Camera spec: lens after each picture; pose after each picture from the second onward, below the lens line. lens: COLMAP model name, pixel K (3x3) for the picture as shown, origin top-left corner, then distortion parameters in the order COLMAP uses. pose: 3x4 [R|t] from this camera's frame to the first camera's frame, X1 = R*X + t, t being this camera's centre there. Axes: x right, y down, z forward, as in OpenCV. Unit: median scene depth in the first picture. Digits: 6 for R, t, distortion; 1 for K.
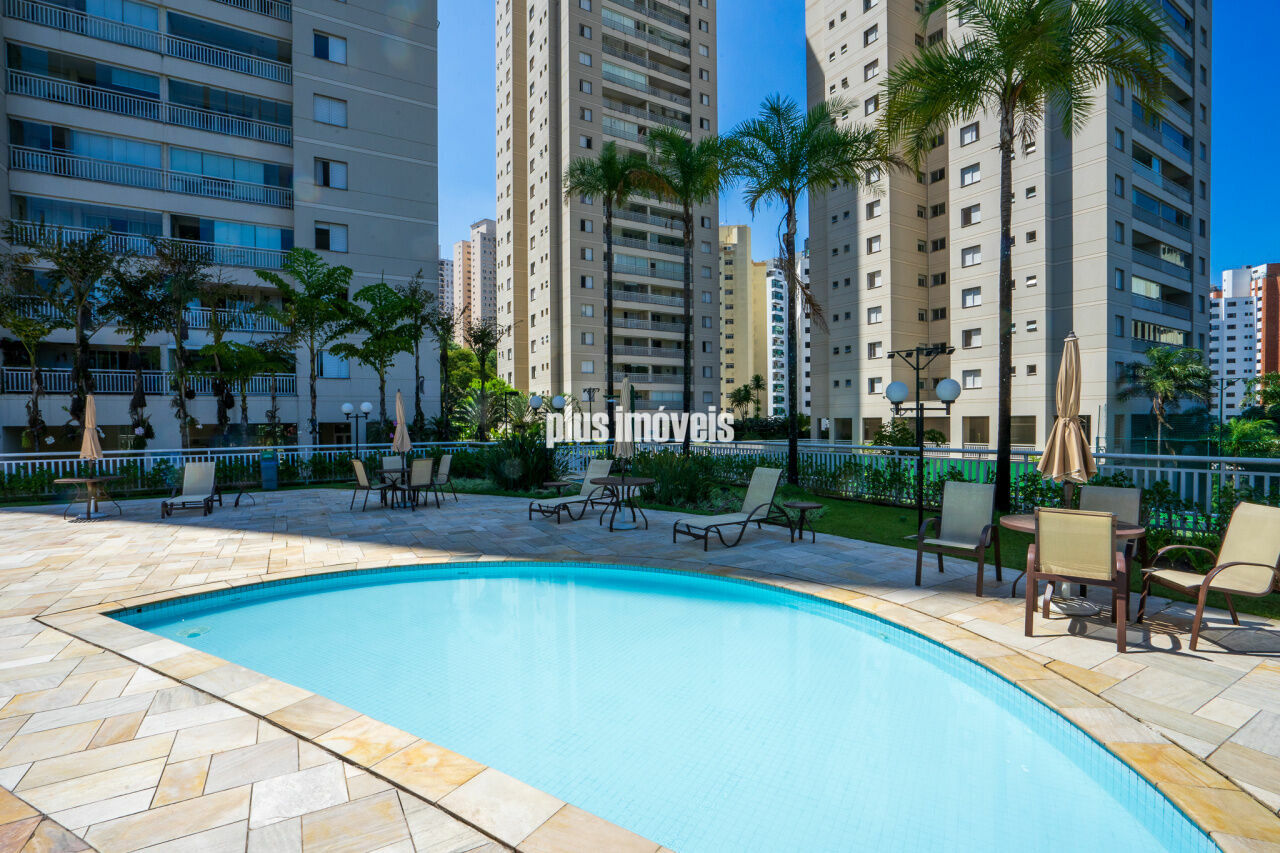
lens RADIAL K [[597.4, 0, 641.7], [0, 597.4, 426.6], [0, 0, 1]] dist [-0.024587, 0.000198]
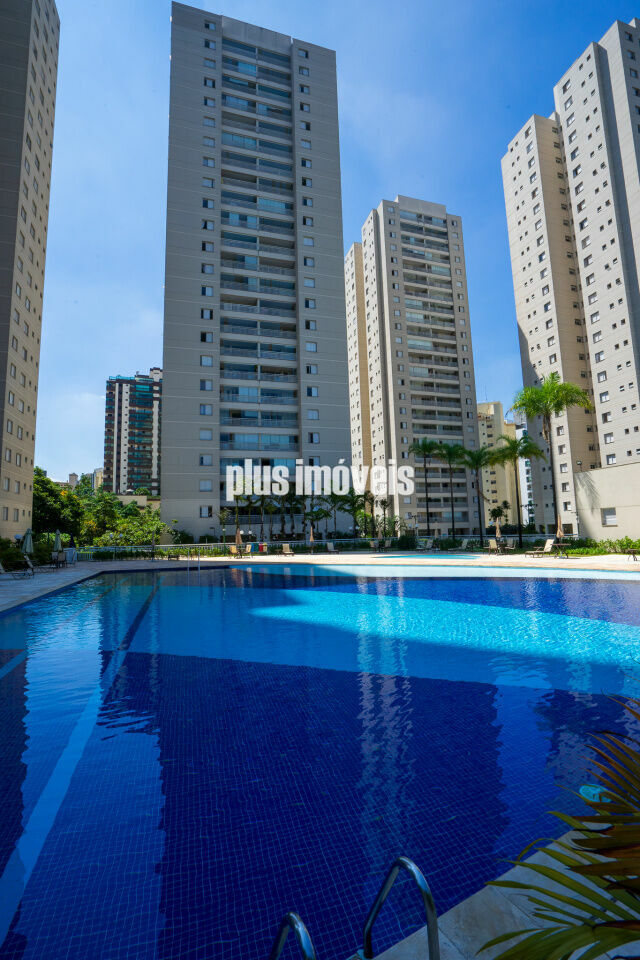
lens RADIAL K [[448.1, 0, 337.0], [0, 448.1, 474.4], [0, 0, 1]] dist [-0.024587, 0.000198]
pose [[0.975527, -0.051689, -0.213716, -0.002787], [0.022949, 0.990602, -0.134835, 0.002662], [0.218677, 0.126630, 0.967546, -0.397965]]
